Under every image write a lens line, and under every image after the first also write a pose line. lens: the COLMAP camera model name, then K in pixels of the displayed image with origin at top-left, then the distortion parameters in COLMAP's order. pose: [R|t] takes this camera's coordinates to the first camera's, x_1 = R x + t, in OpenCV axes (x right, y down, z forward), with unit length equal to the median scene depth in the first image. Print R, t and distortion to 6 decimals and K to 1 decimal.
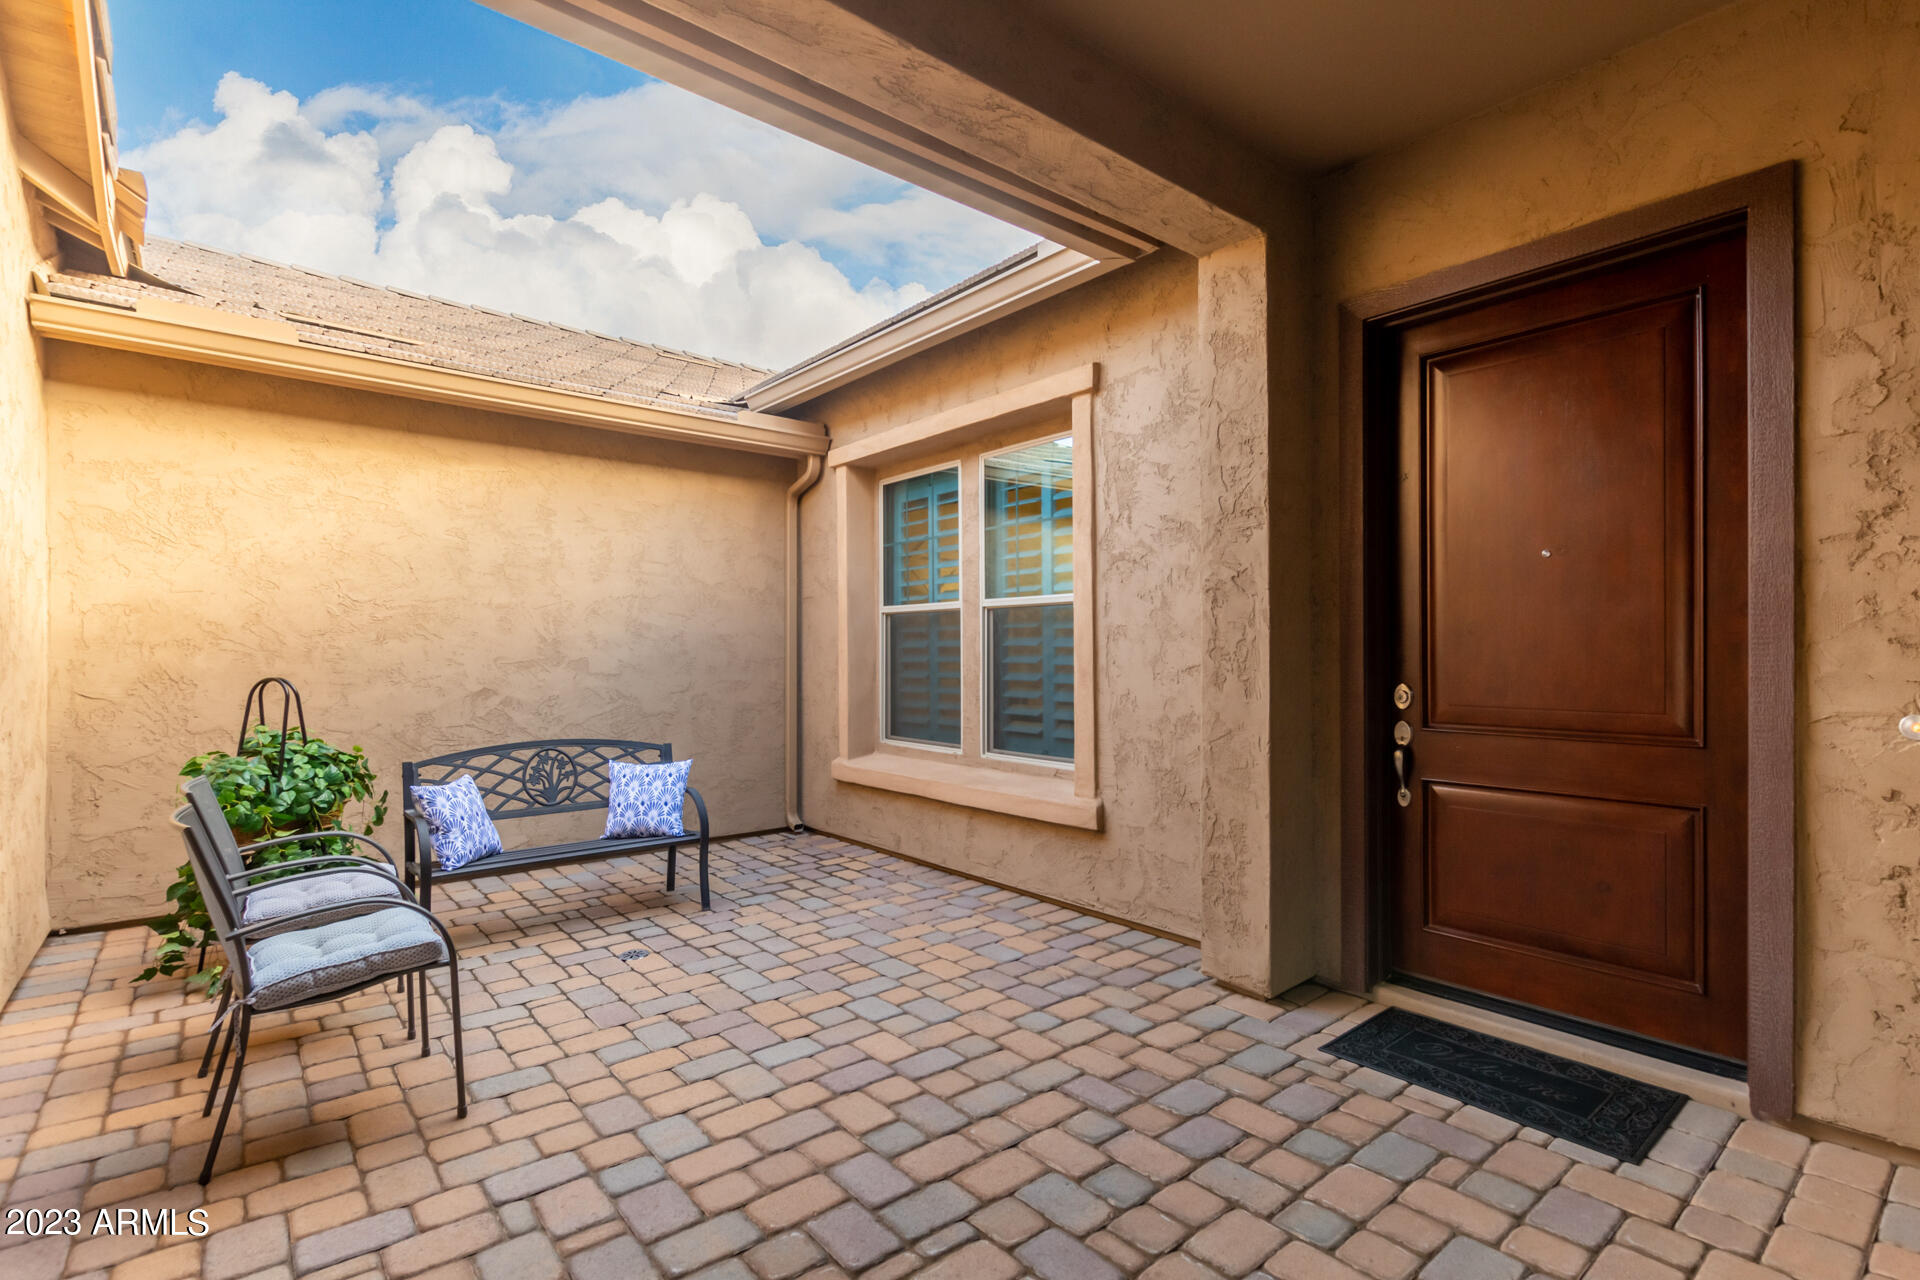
lens RADIAL K [[886.4, 0, 964.2], [0, 886.4, 651.1], [0, 0, 1]] dist [0.010550, -0.005389]
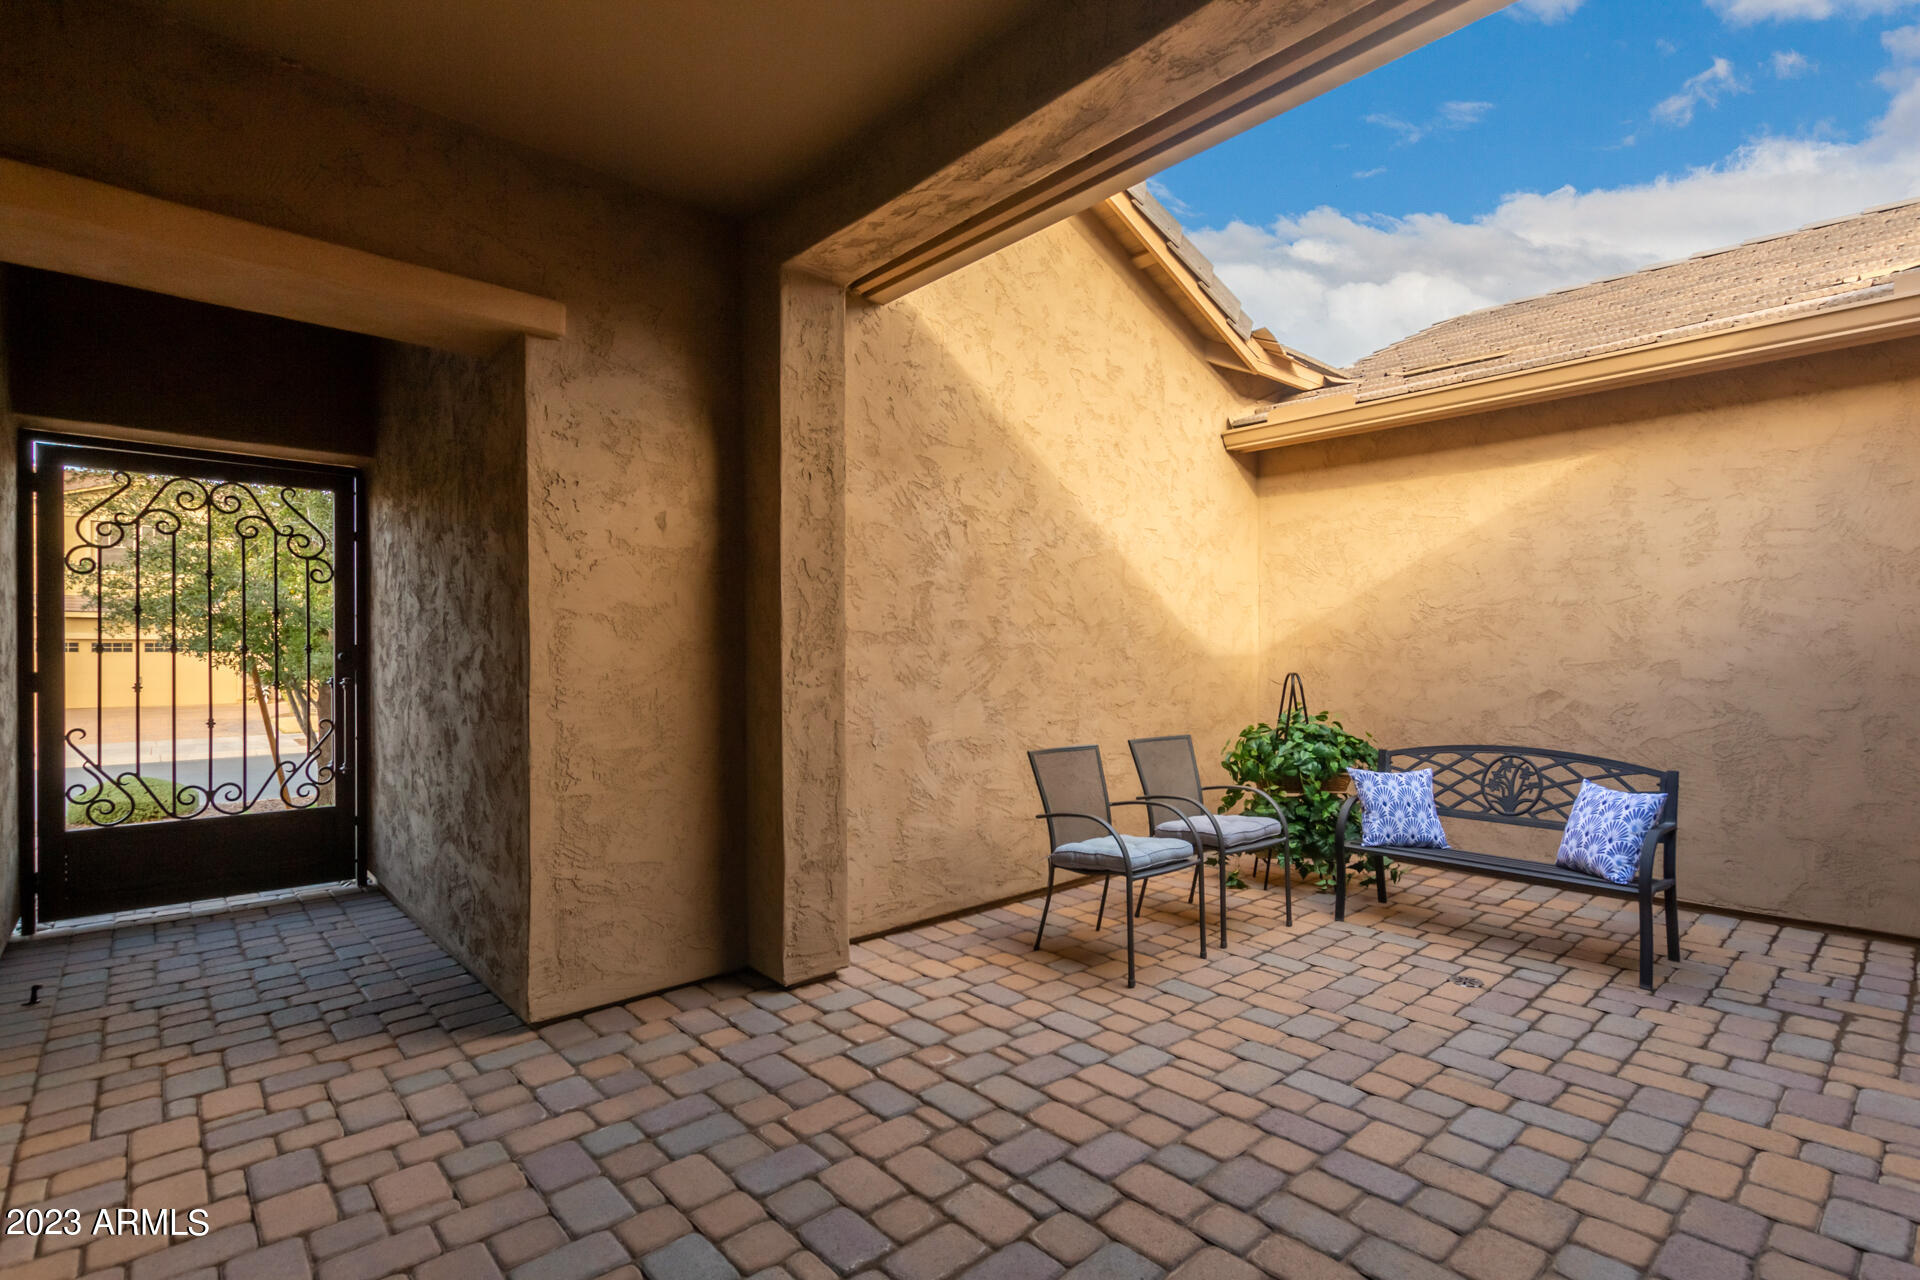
lens RADIAL K [[886.4, 0, 958.5], [0, 886.4, 655.8], [0, 0, 1]] dist [0.010550, -0.005389]
pose [[0.052482, 0.005704, -0.998606, 0.445937], [0.003824, 0.999975, 0.005913, -0.004140], [0.998615, -0.004129, 0.052458, 0.361315]]
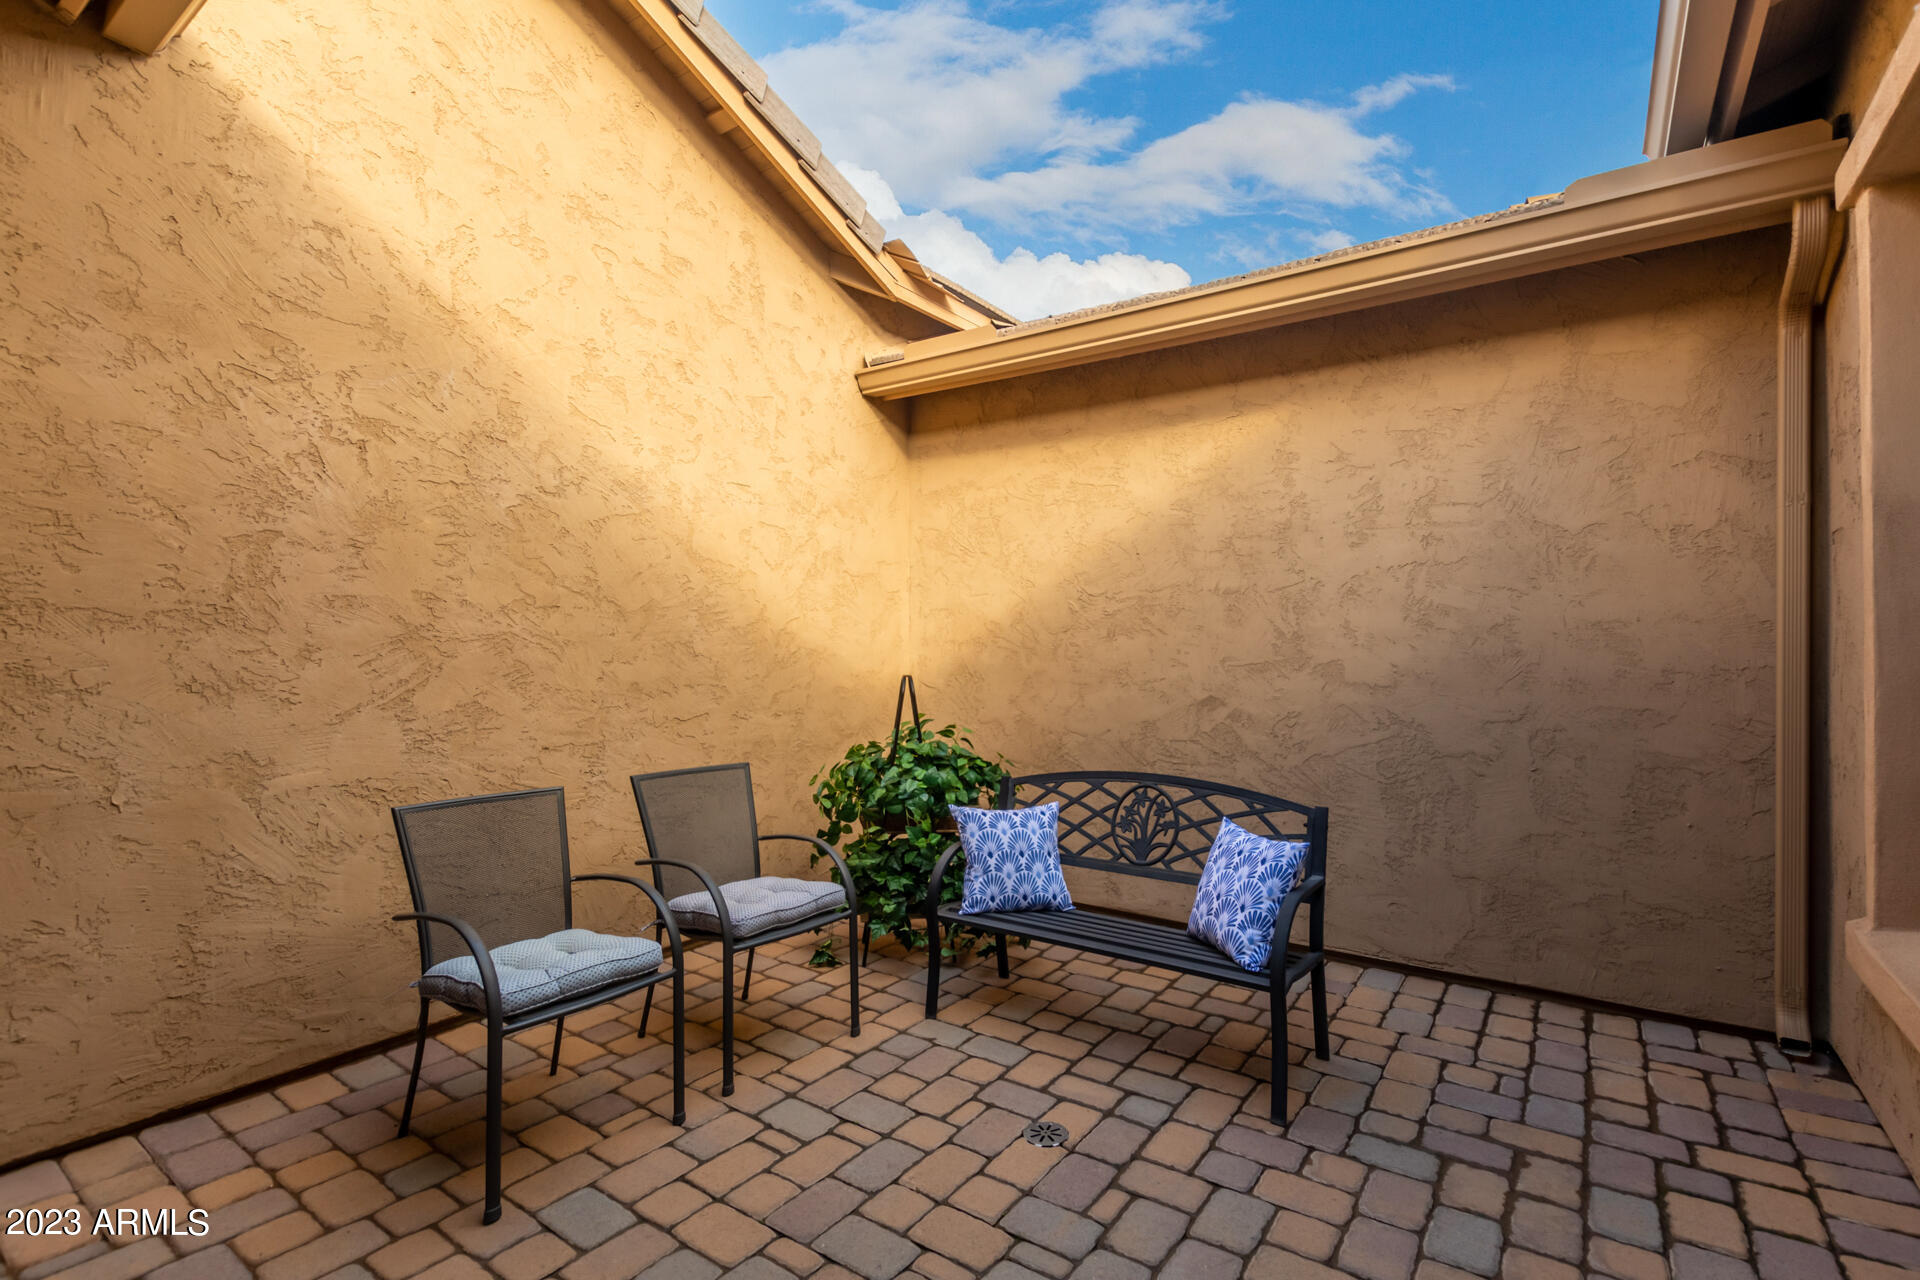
lens RADIAL K [[886.4, 0, 944.6], [0, 886.4, 641.9], [0, 0, 1]] dist [0.010550, -0.005389]
pose [[0.266267, -0.003316, -0.963893, 0.184189], [-0.002463, 0.999988, -0.004120, -0.003226], [0.963896, 0.003471, 0.266256, 0.648529]]
